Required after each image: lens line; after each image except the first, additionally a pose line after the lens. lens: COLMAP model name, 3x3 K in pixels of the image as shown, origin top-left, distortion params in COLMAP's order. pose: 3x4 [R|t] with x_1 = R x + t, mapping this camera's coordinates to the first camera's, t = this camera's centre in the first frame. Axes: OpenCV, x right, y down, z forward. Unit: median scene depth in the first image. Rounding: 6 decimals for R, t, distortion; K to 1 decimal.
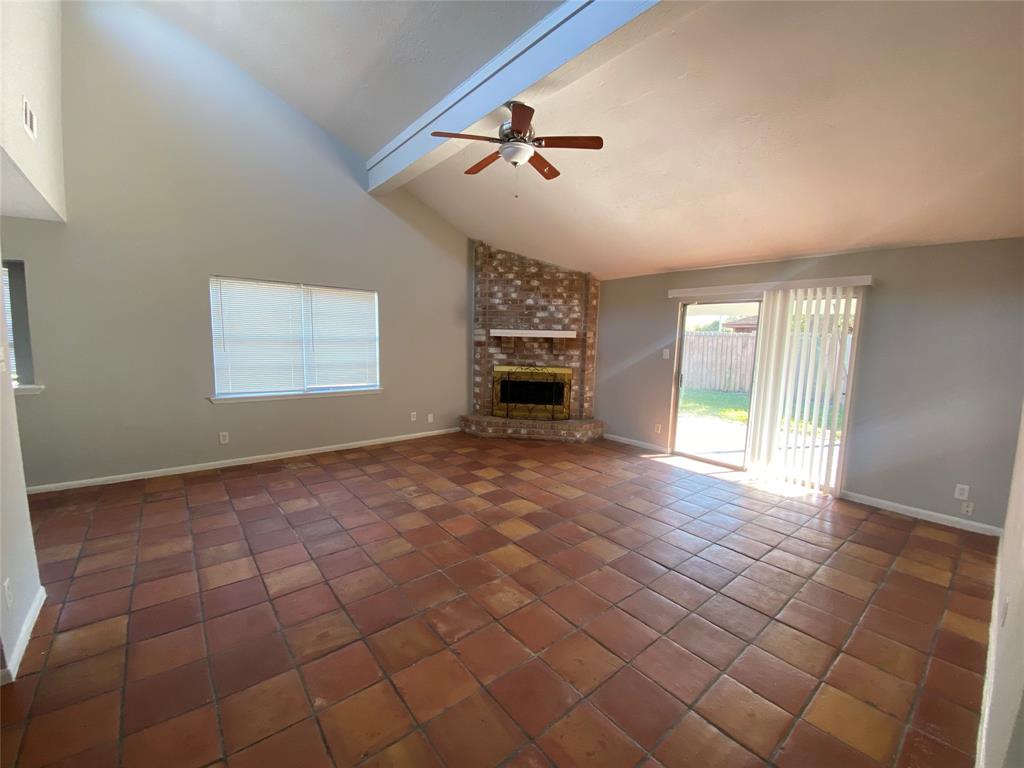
lens RADIAL K [[412.2, 0, 516.3], [0, 412.2, 389.6], [0, 0, 1]] dist [0.026409, -0.034191]
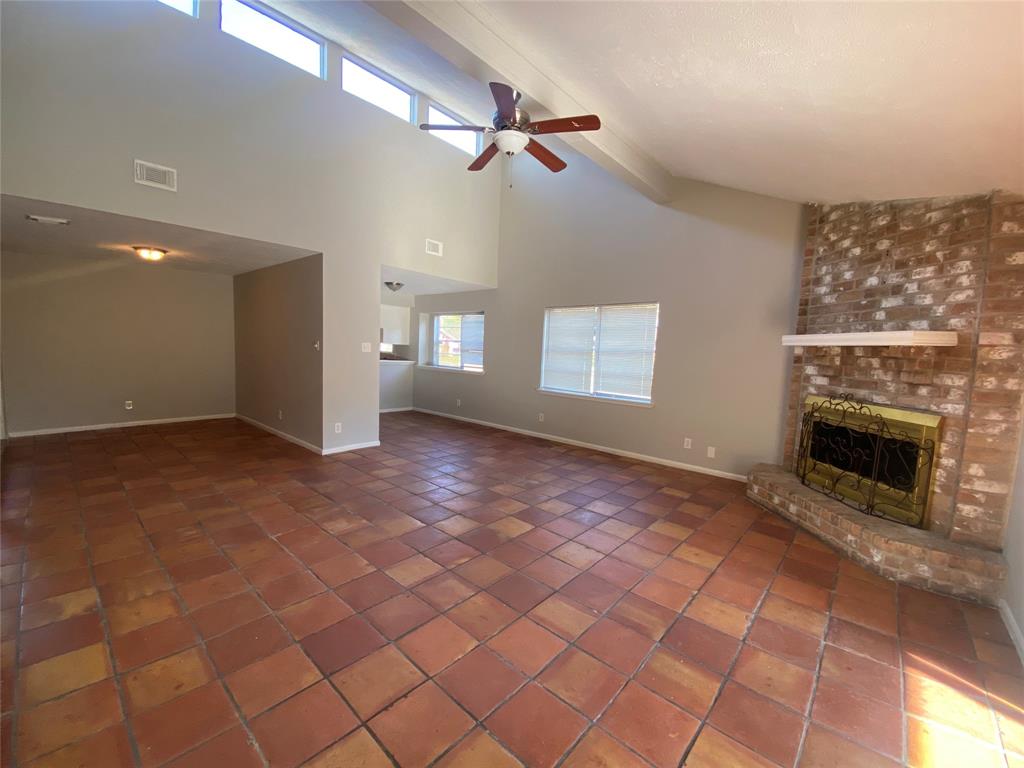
lens RADIAL K [[412.2, 0, 516.3], [0, 412.2, 389.6], [0, 0, 1]] dist [0.026409, -0.034191]
pose [[0.141835, 0.075371, -0.987017, 0.503700], [-0.160807, 0.985607, 0.052155, -0.029285], [0.976741, 0.151322, 0.151914, 0.491910]]
